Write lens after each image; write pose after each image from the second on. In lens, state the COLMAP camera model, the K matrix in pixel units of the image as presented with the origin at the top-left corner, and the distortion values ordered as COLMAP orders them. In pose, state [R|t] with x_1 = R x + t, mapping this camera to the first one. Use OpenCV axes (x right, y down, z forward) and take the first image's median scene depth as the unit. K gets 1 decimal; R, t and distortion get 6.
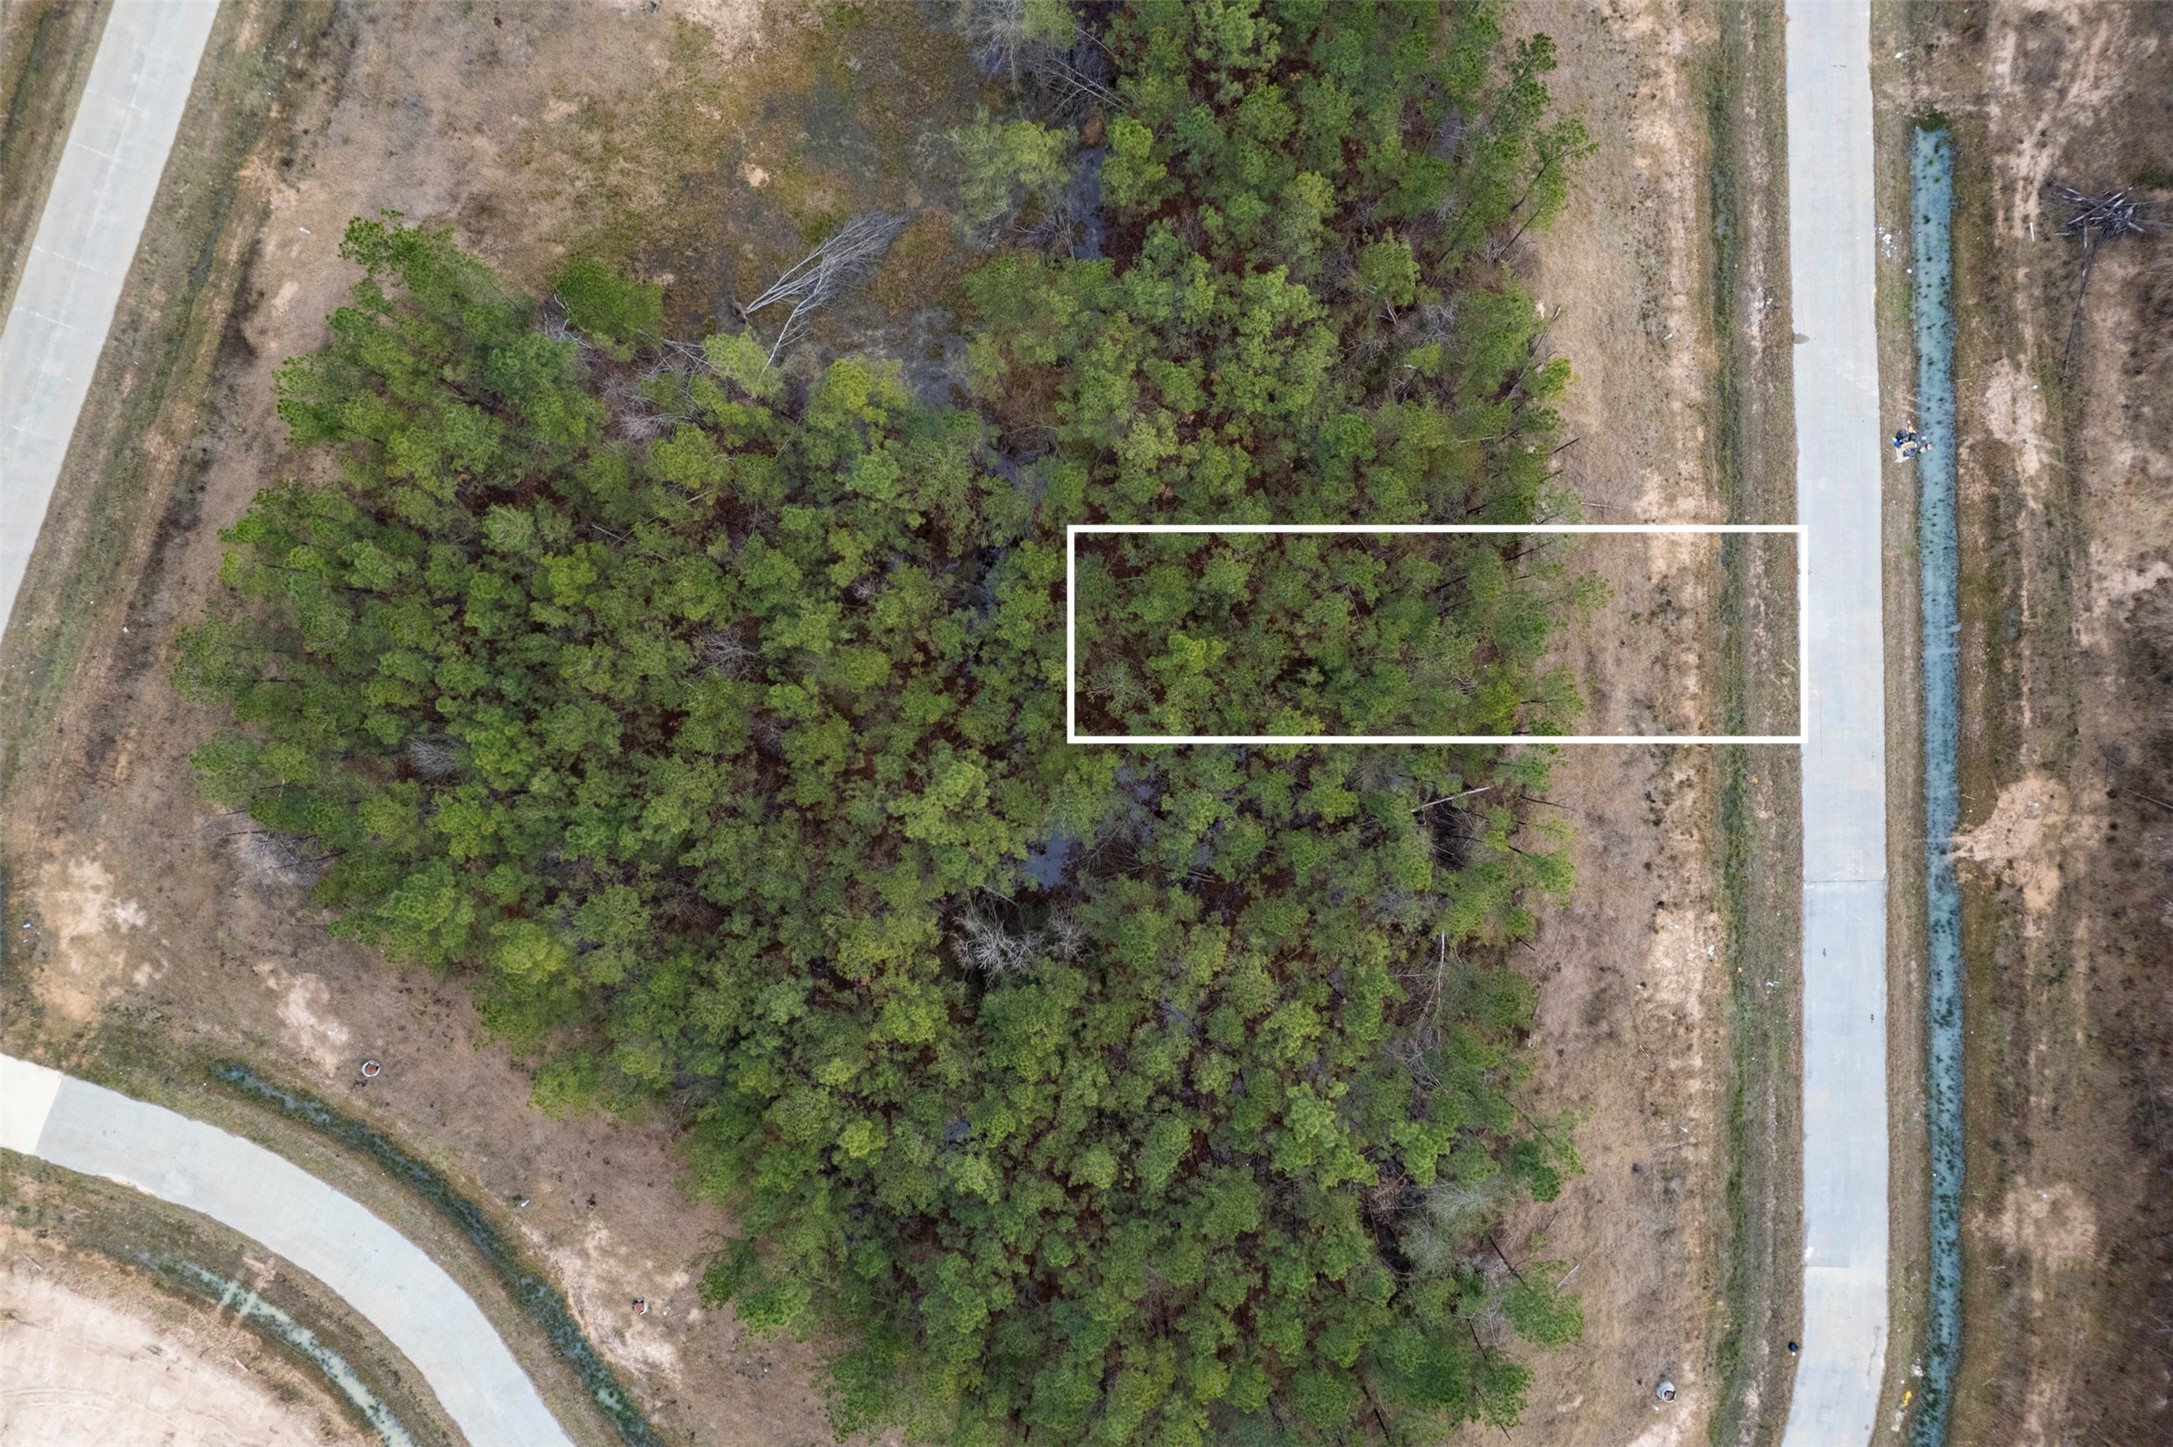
lens RADIAL K [[1393.0, 0, 1096.8], [0, 1393.0, 712.9], [0, 0, 1]] dist [-0.084178, 0.079535]
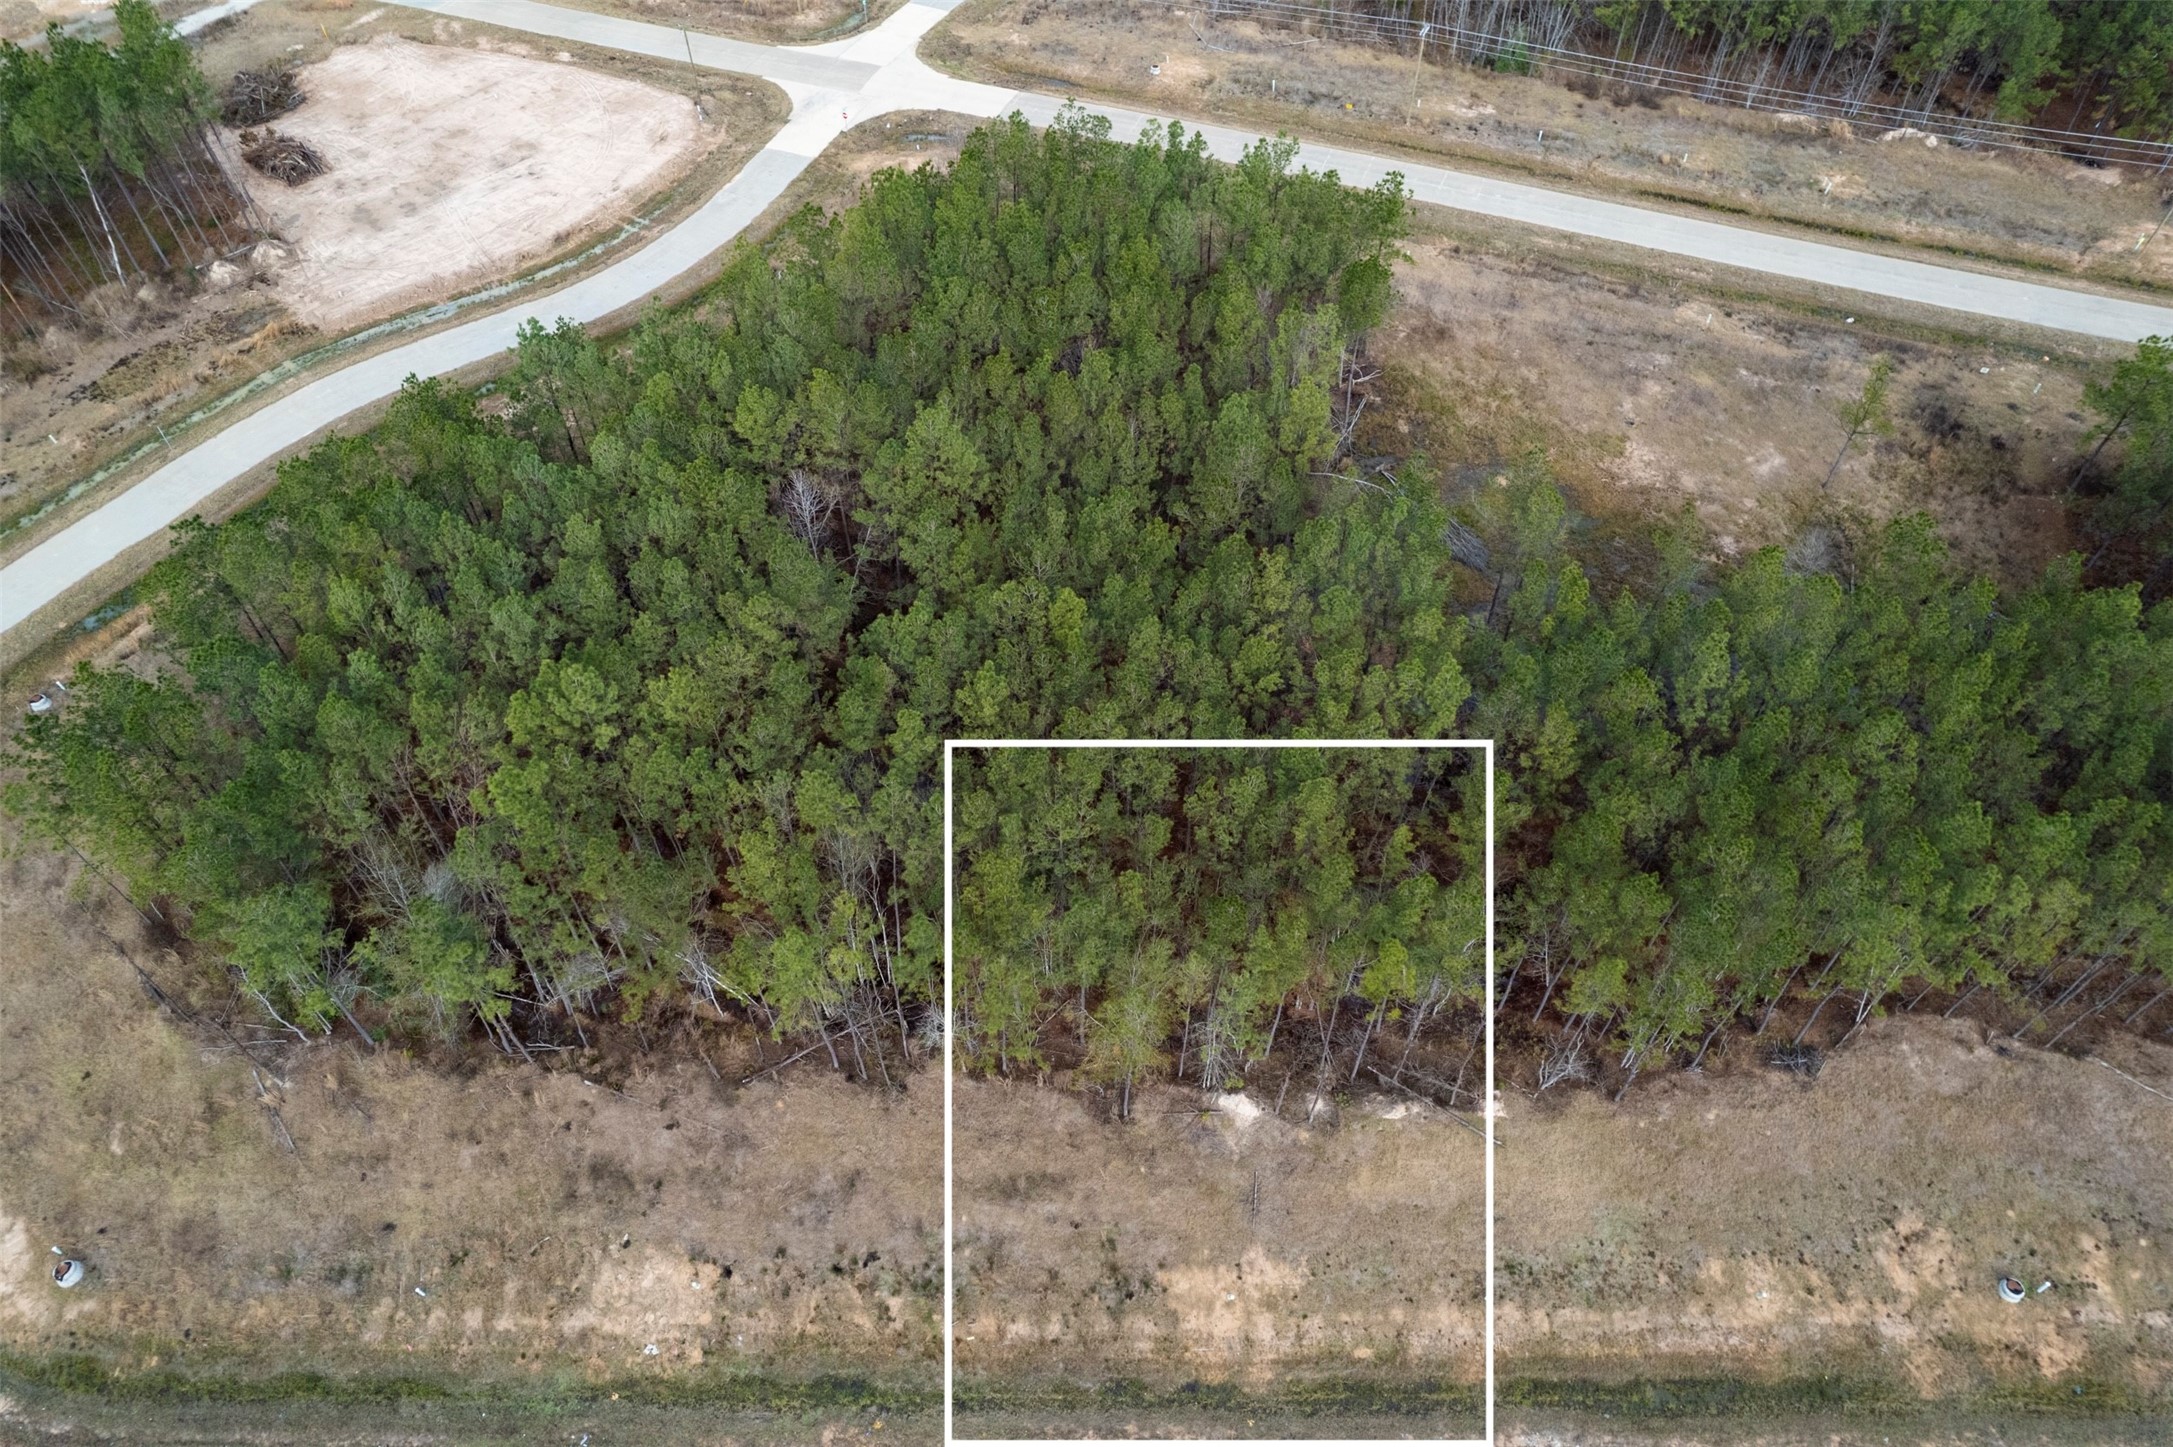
lens RADIAL K [[1393.0, 0, 1090.3], [0, 1393.0, 724.2], [0, 0, 1]] dist [-0.084178, 0.079535]
pose [[-0.022301, 0.775025, -0.631537, 0.646300], [-0.999721, -0.022220, 0.008034, -0.057847], [-0.007806, 0.631540, 0.775304, 0.230305]]
